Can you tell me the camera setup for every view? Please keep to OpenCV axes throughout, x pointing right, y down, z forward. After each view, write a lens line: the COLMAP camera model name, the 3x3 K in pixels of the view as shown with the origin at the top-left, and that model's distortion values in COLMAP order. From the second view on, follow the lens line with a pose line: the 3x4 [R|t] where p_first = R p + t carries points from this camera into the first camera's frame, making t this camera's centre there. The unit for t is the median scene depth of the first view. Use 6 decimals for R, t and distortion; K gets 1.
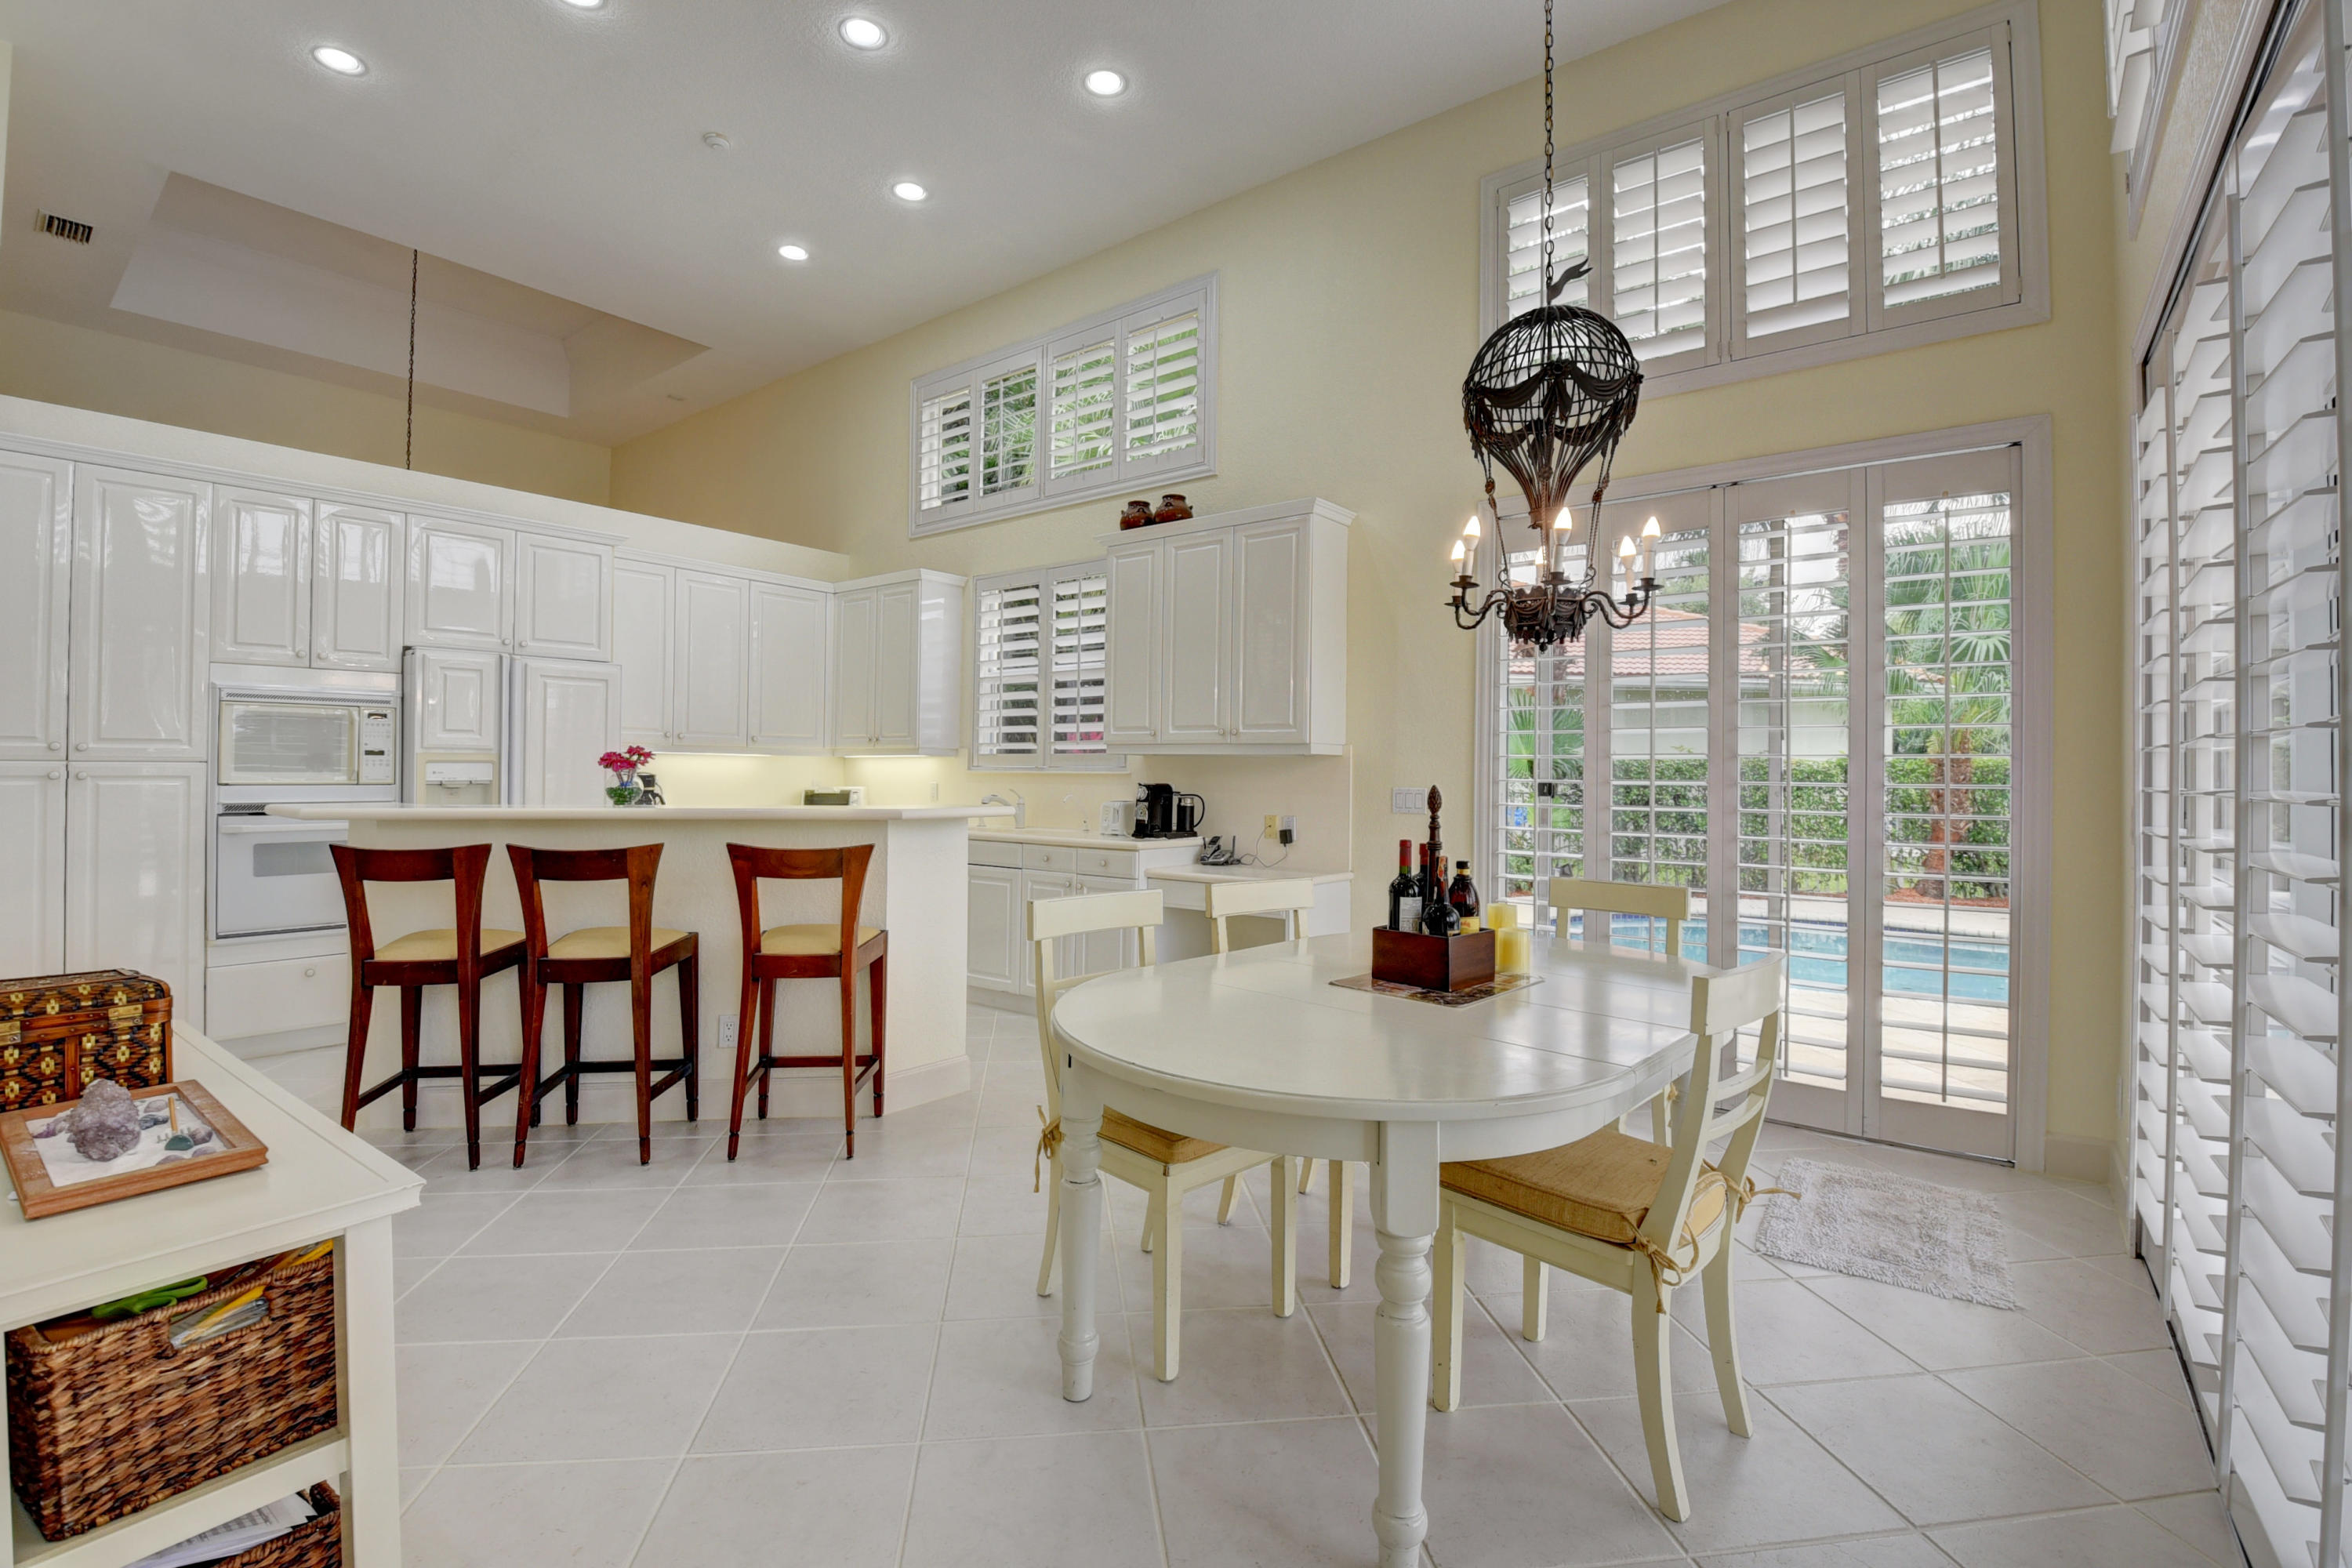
lens RADIAL K [[1029.8, 0, 1220.8], [0, 1029.8, 787.7], [0, 0, 1]] dist [0.022609, -0.028102]
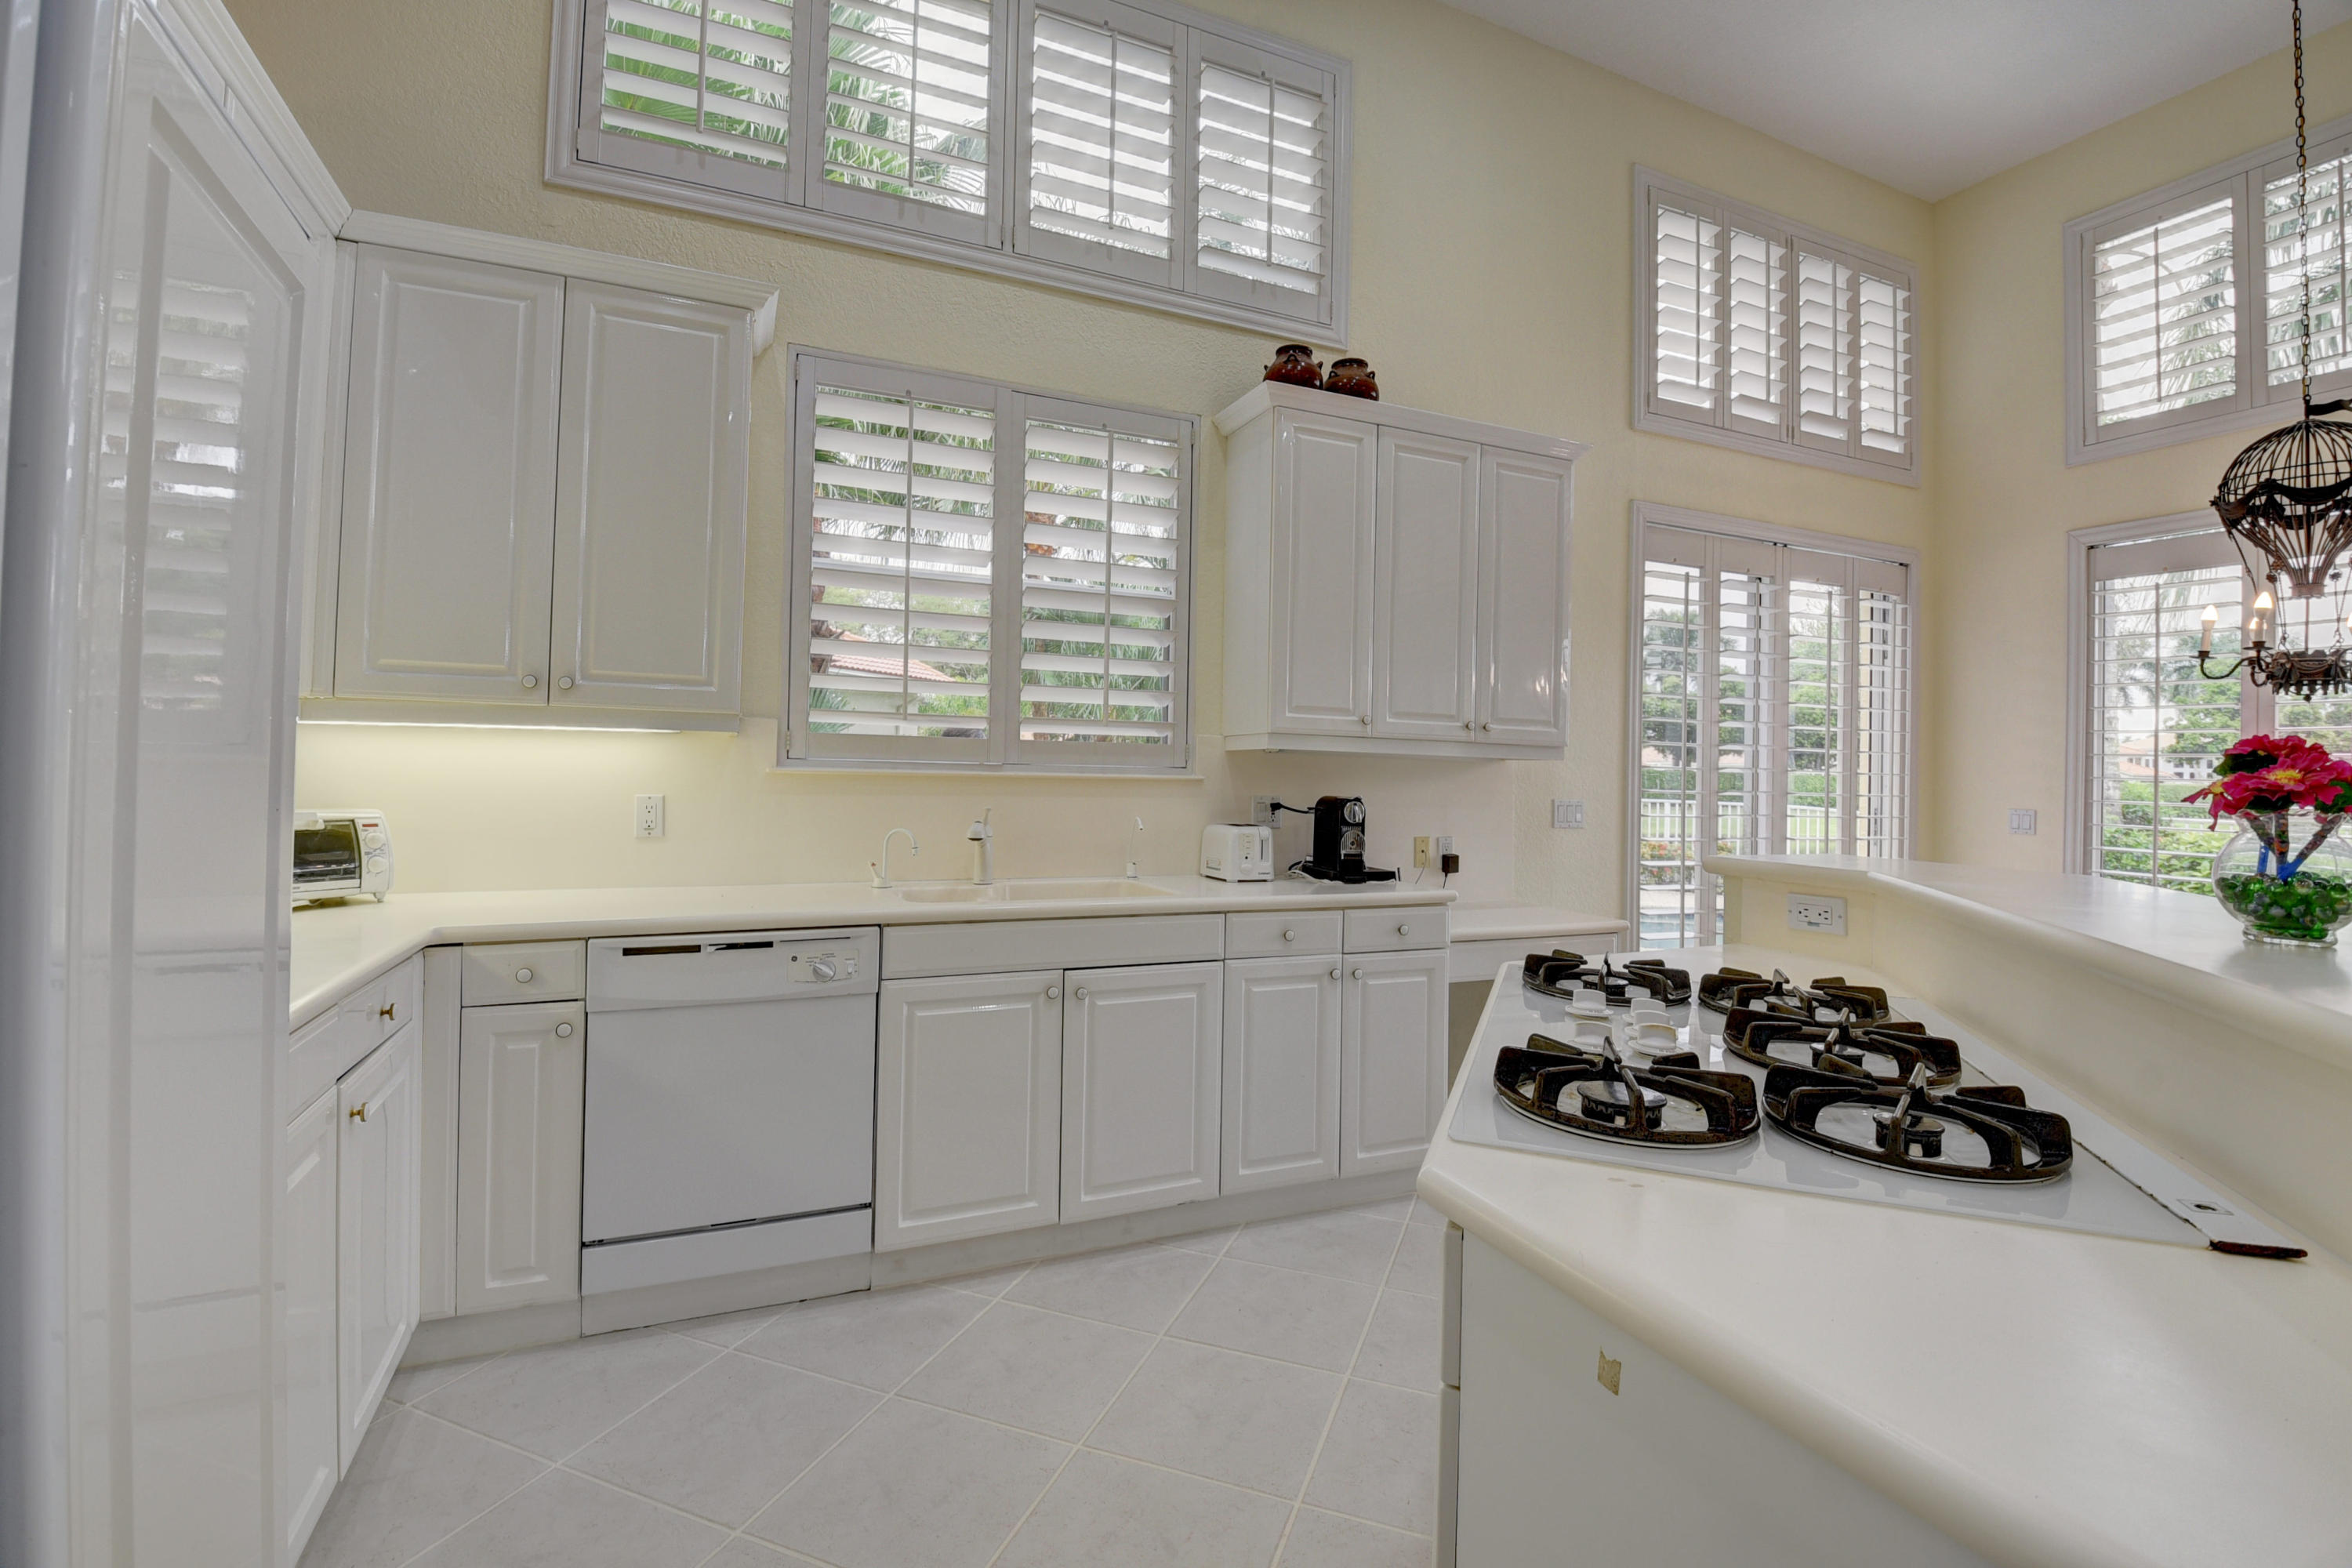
lens RADIAL K [[1082.0, 0, 1176.0], [0, 1082.0, 784.0], [0, 0, 1]] dist [0.015129, -0.025011]
pose [[0.483647, -0.013549, 0.875158, -0.744942], [-0.015204, 0.999599, 0.023878, -0.028206], [-0.875131, -0.024854, 0.483247, 0.798151]]
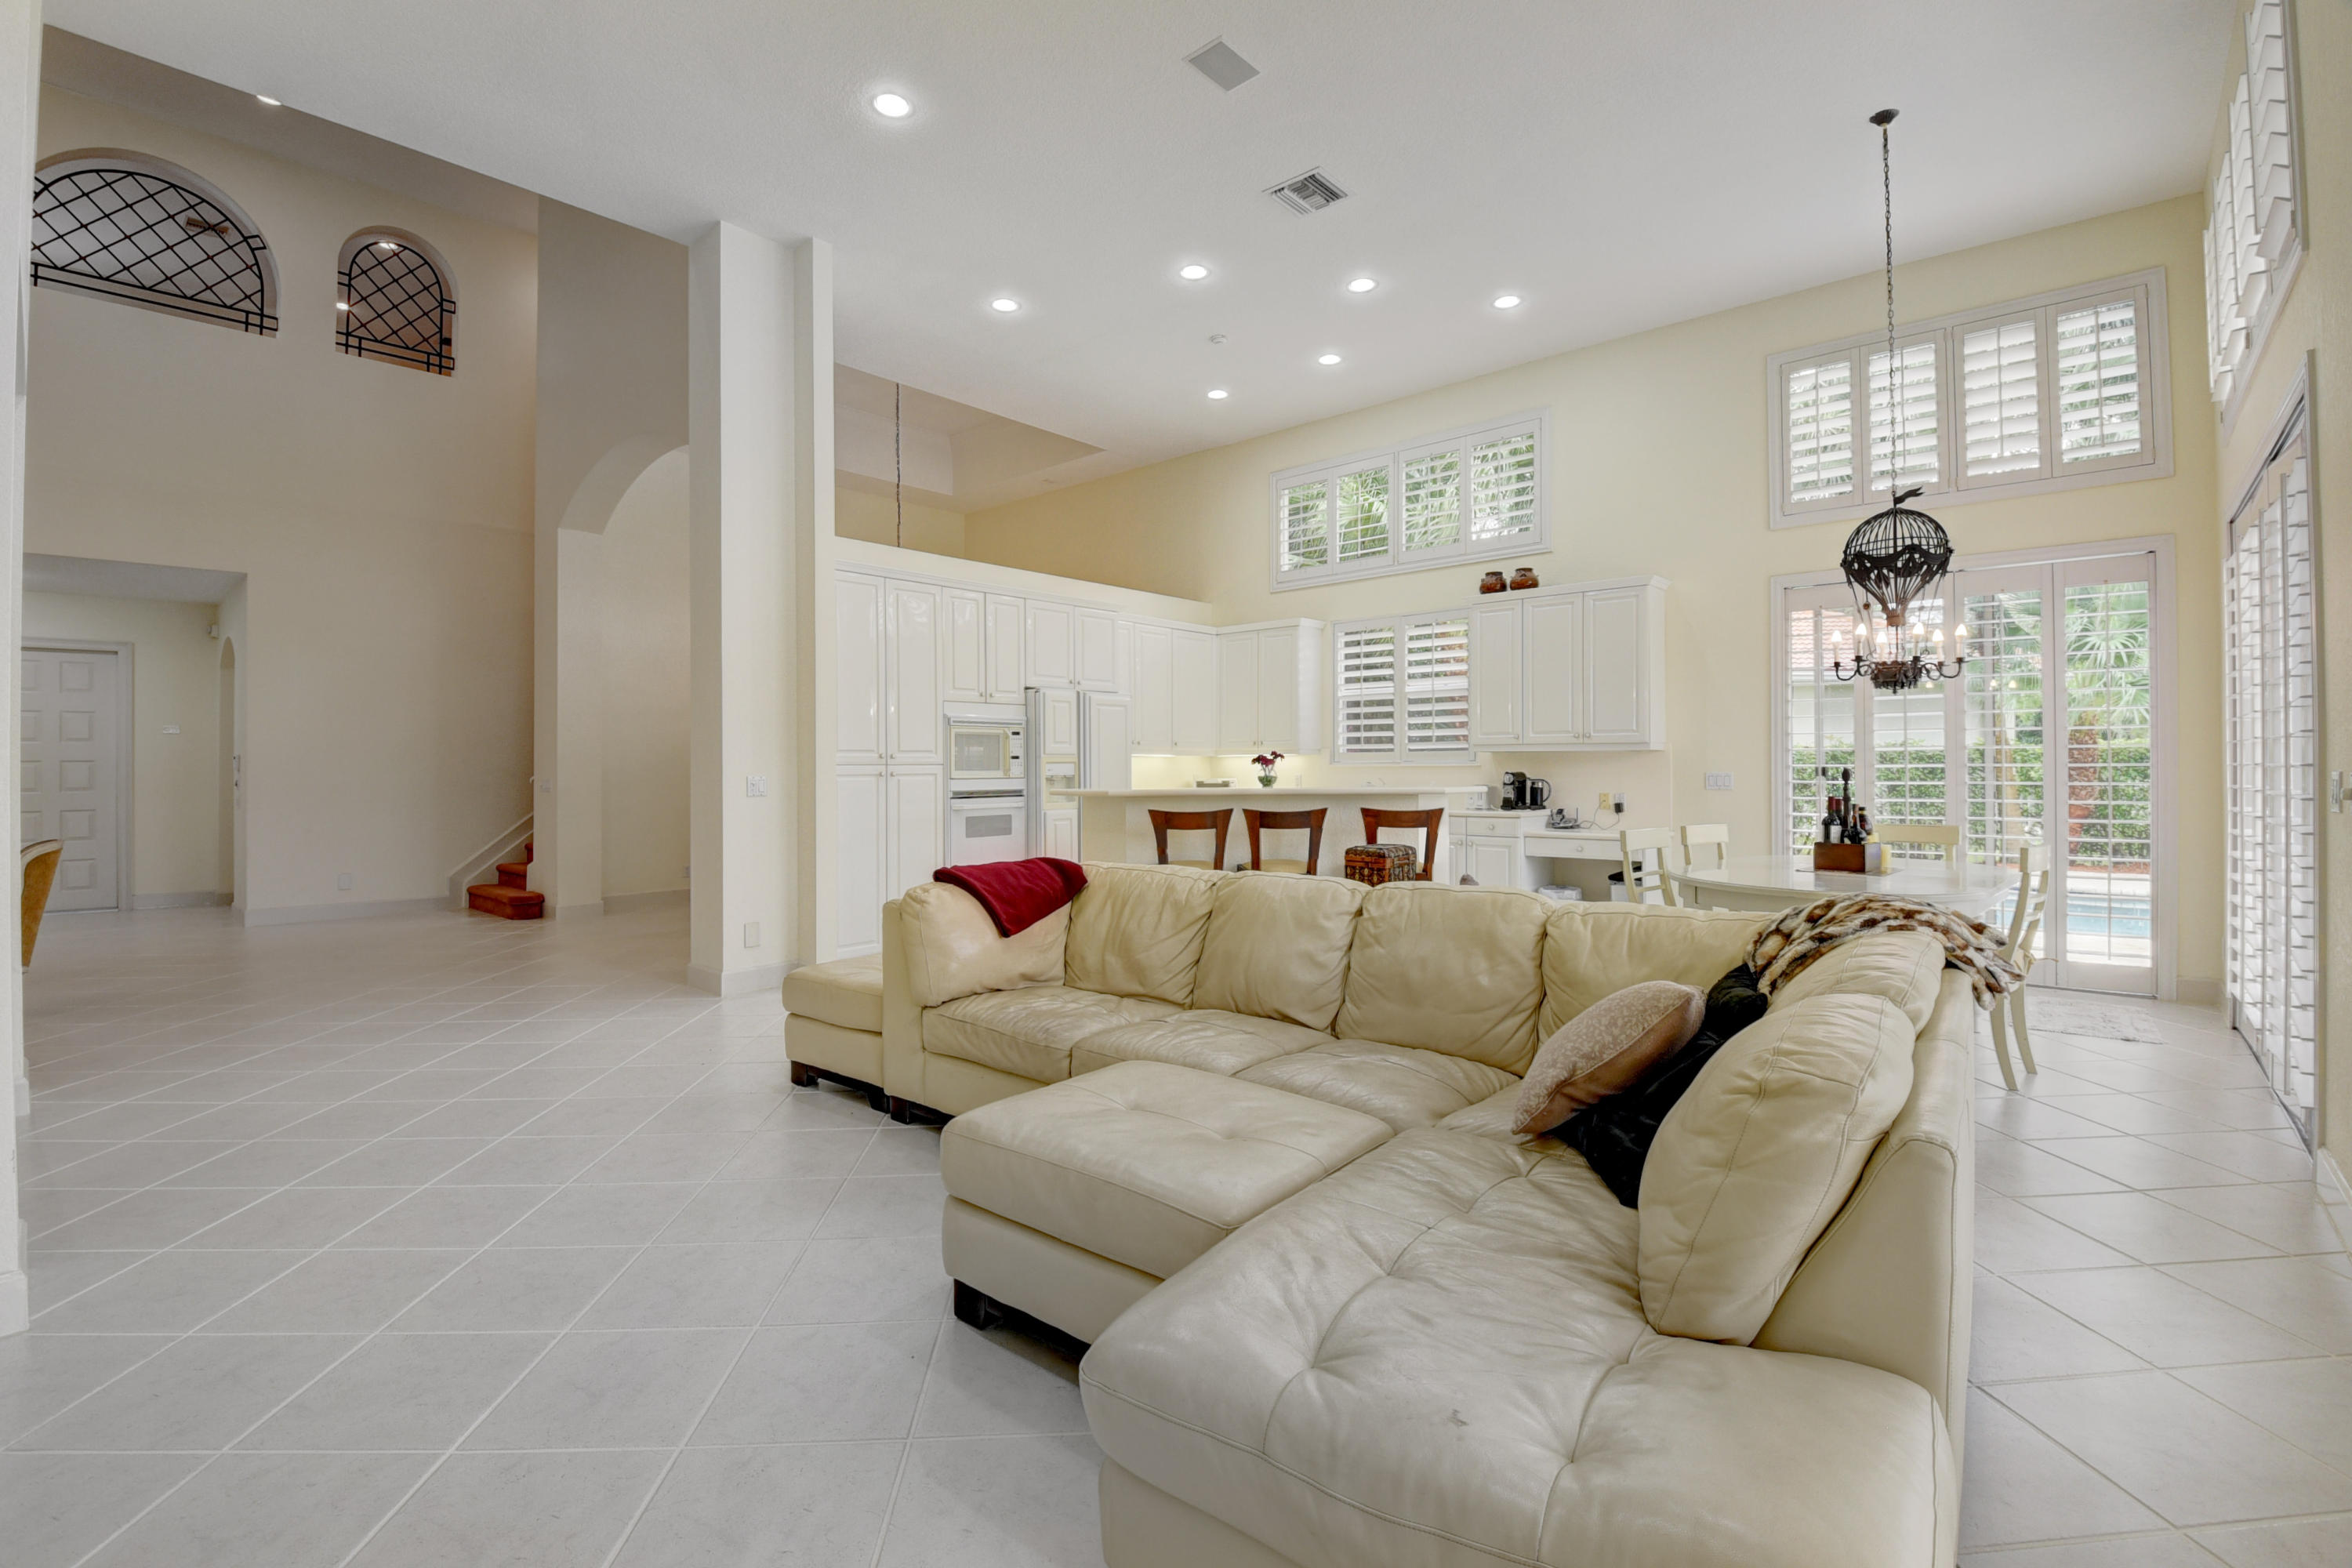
lens RADIAL K [[1082.0, 0, 1176.0], [0, 1082.0, 784.0], [0, 0, 1]] dist [0.015129, -0.025011]
pose [[0.997656, -0.011352, -0.067474, -0.452624], [0.011351, 0.999935, -0.000392, 0.008114], [0.067474, -0.000375, 0.997721, -0.549058]]
